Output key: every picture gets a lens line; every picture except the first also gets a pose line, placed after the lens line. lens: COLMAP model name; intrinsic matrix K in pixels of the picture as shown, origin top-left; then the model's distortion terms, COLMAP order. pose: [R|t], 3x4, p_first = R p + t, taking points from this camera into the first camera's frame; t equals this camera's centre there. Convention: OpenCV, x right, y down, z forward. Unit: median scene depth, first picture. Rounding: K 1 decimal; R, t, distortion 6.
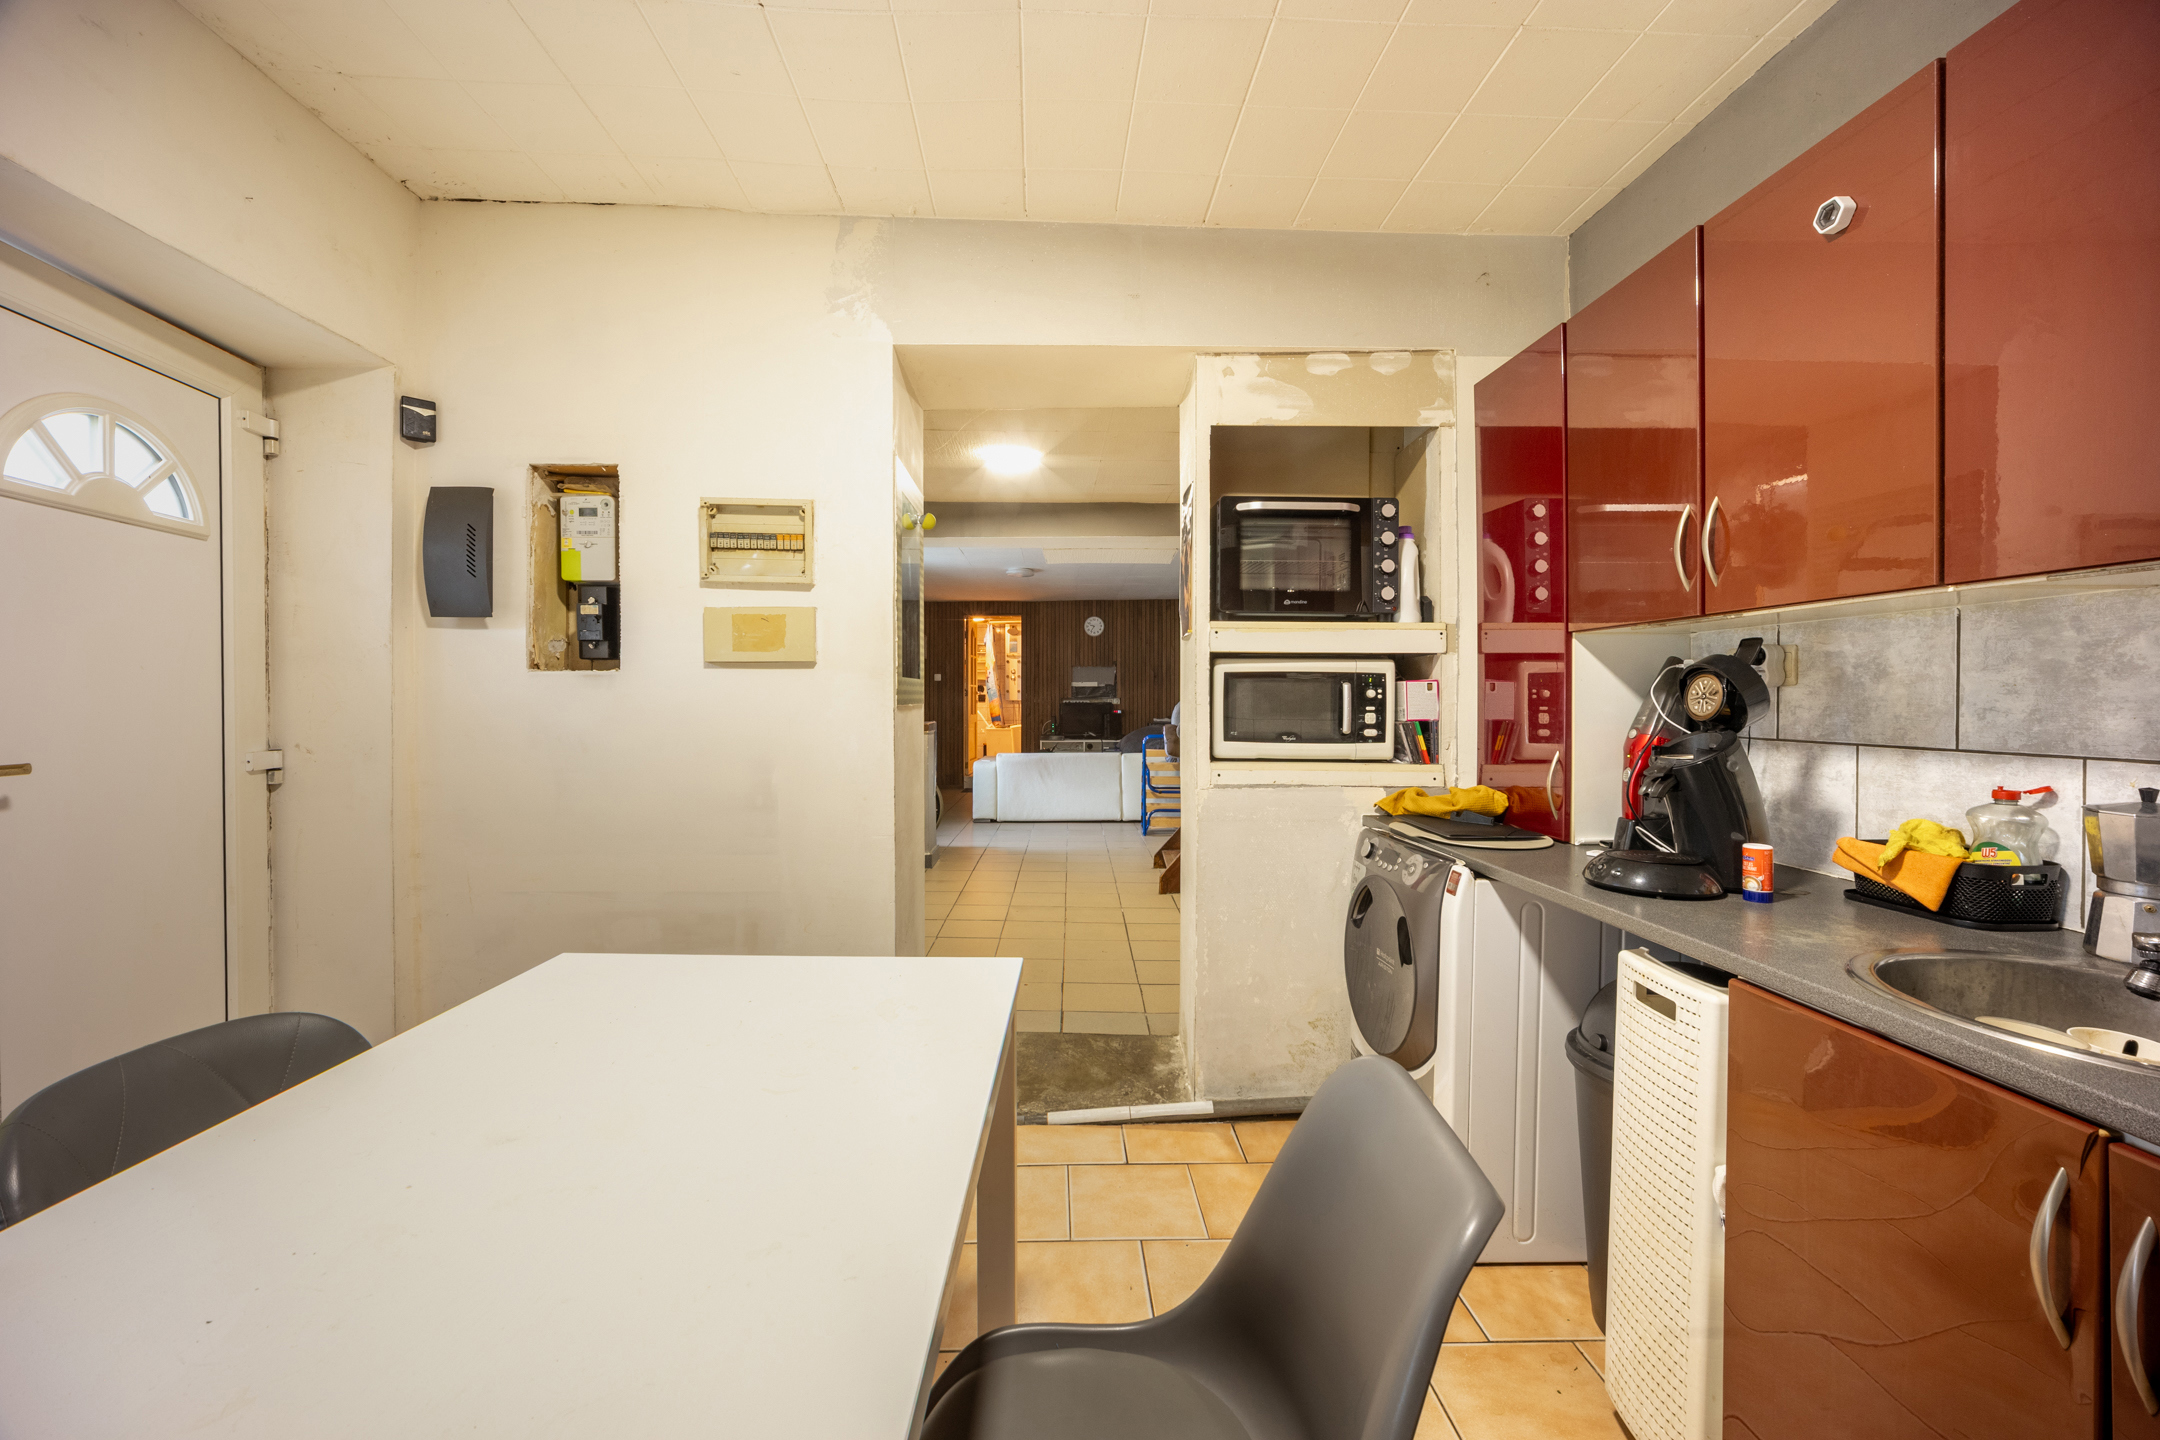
lens RADIAL K [[1026.1, 0, 1078.9], [0, 1026.1, 706.8], [0, 0, 1]] dist [-0.028473, -0.000126]
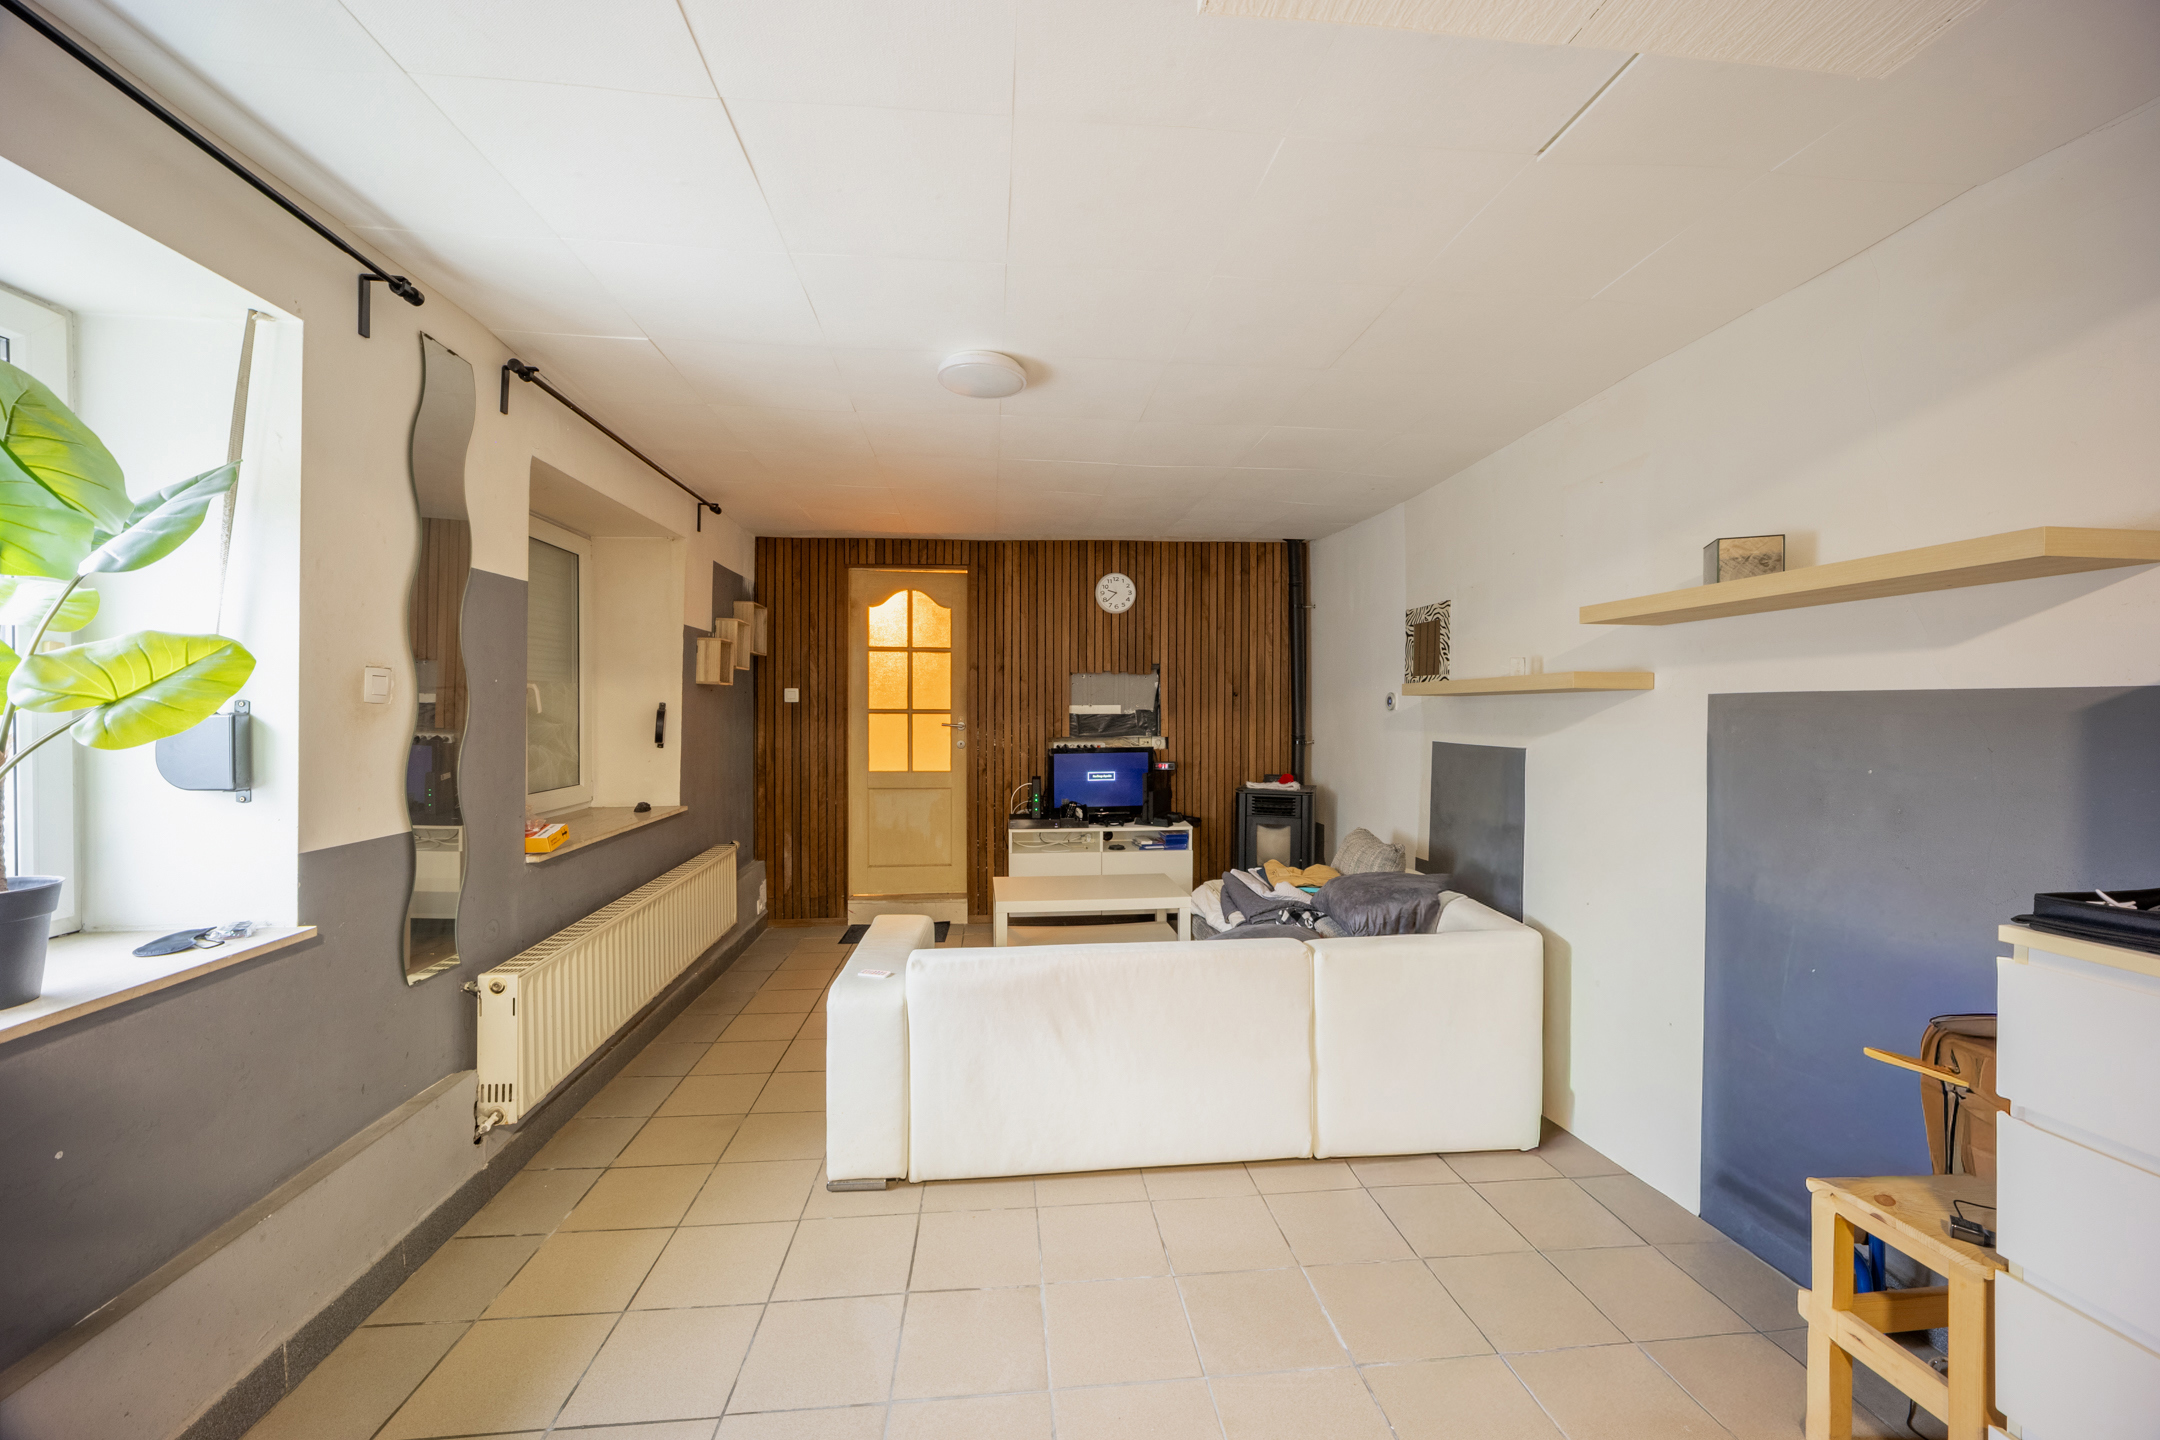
lens RADIAL K [[1026.1, 0, 1094.8], [0, 1026.1, 716.6], [0, 0, 1]] dist [-0.028473, -0.000126]
pose [[0.996330, 0.001304, 0.085582, -0.037650], [-0.000767, 0.999980, -0.006313, -0.015567], [-0.085589, 0.006224, 0.996311, 0.509917]]
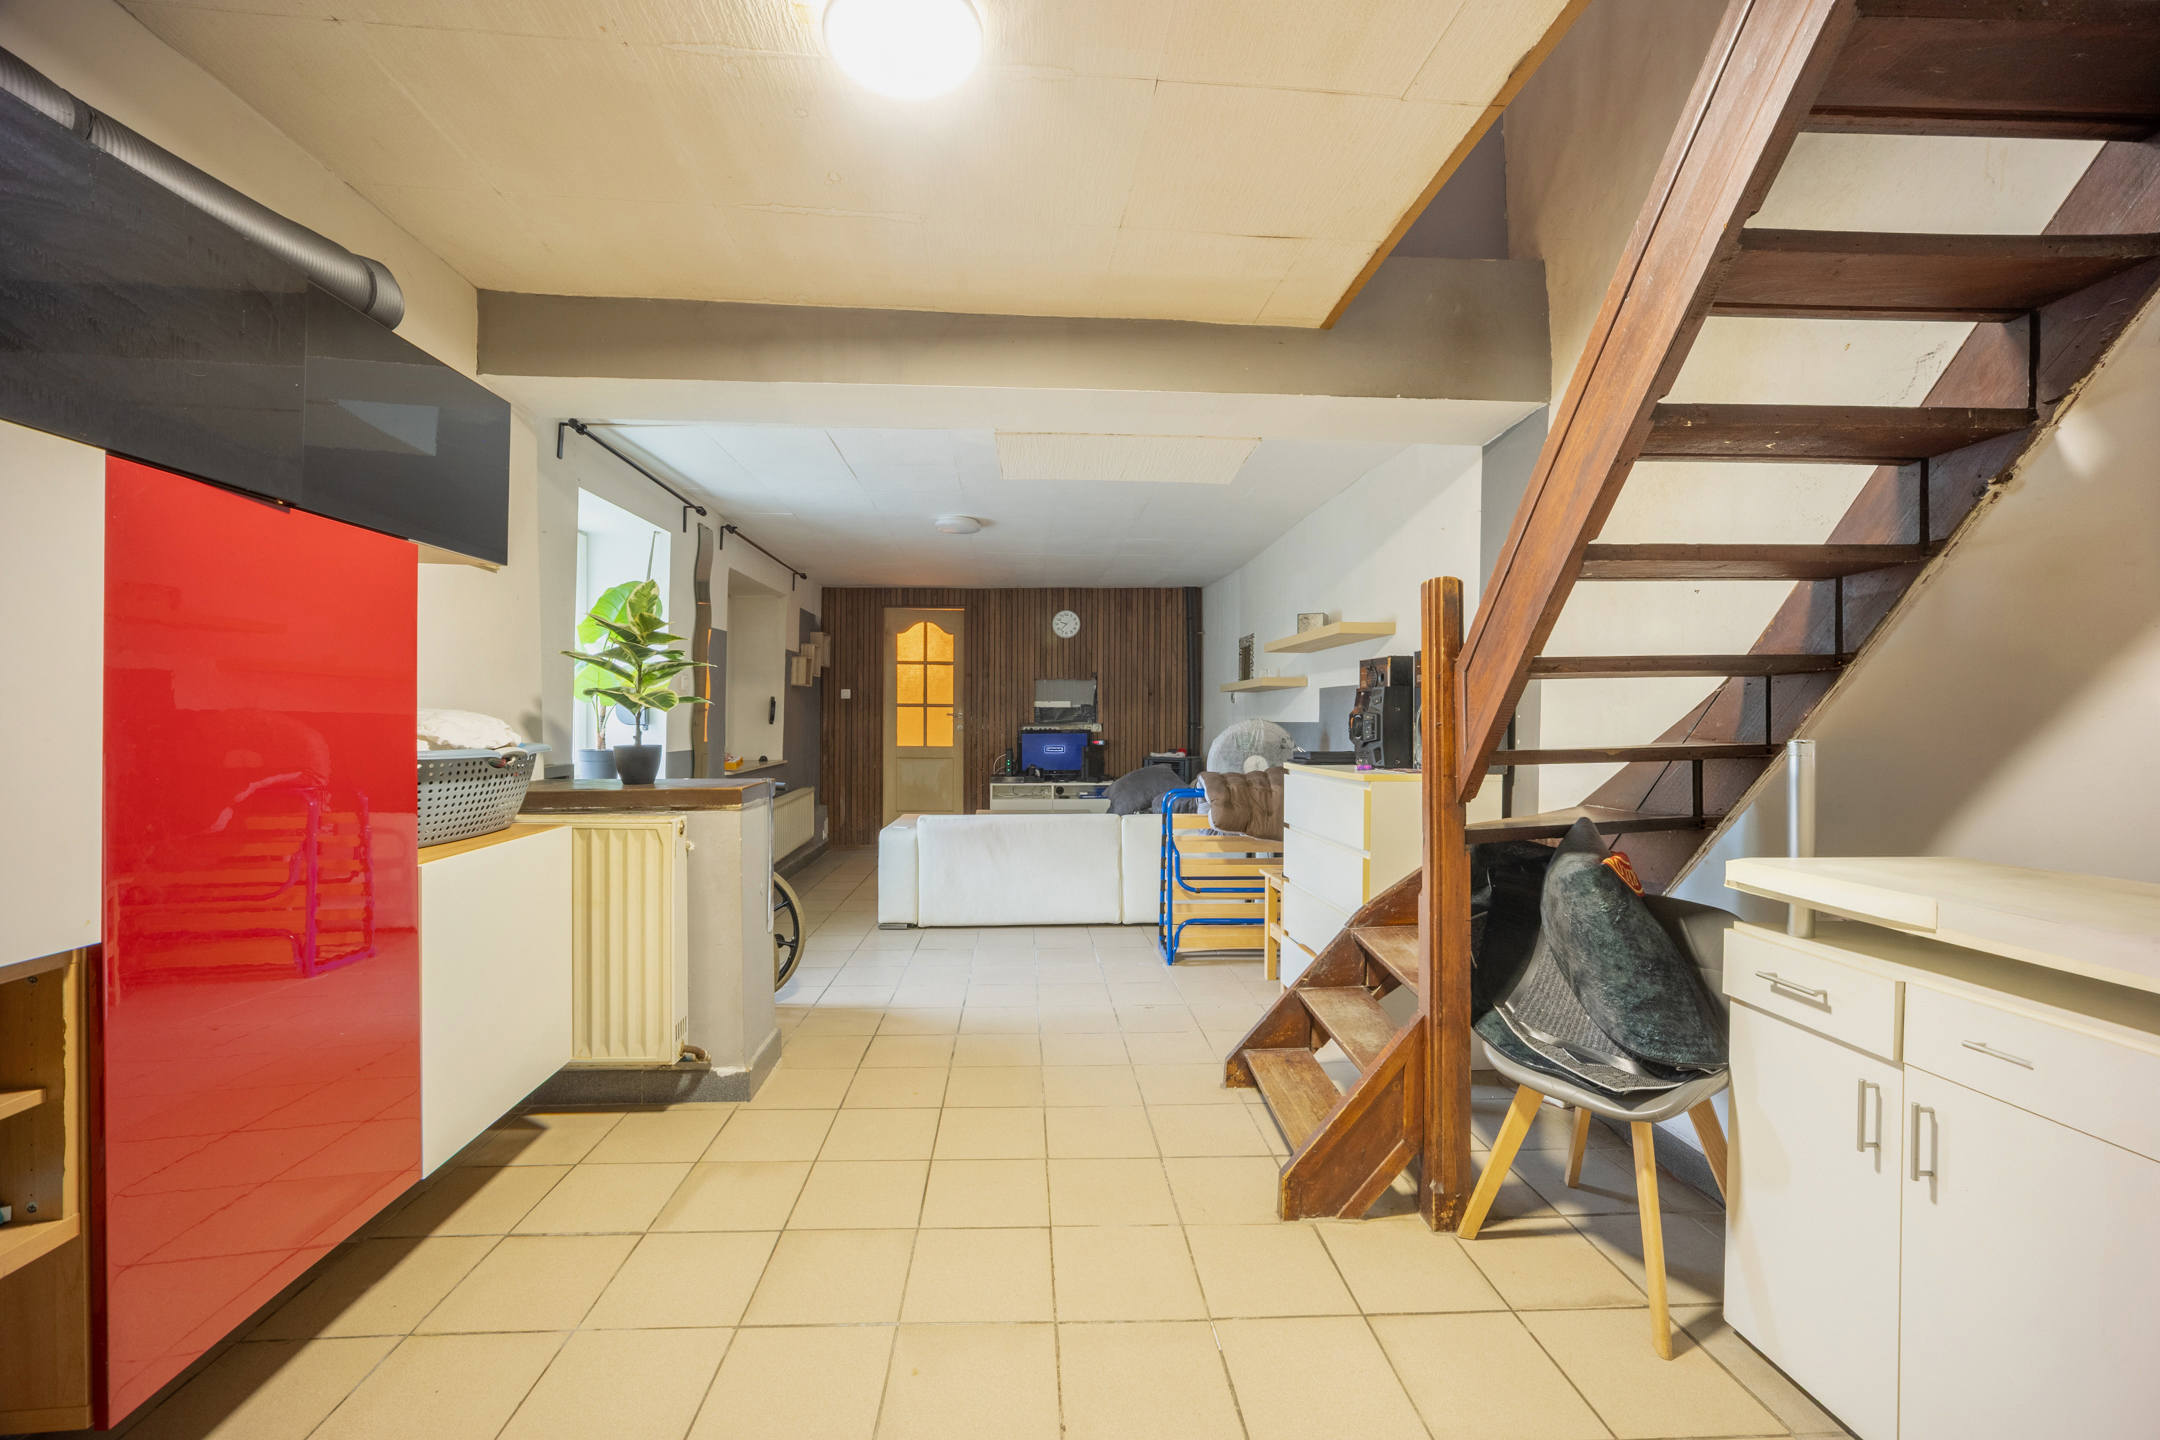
lens RADIAL K [[1026.1, 0, 1076.2], [0, 1026.1, 715.5], [0, 0, 1]] dist [-0.028473, -0.000126]
pose [[0.998975, 0.003532, 0.045117, -0.010401], [-0.002840, 0.999877, -0.015402, -0.003113], [-0.045166, 0.015258, 0.998863, 0.282913]]
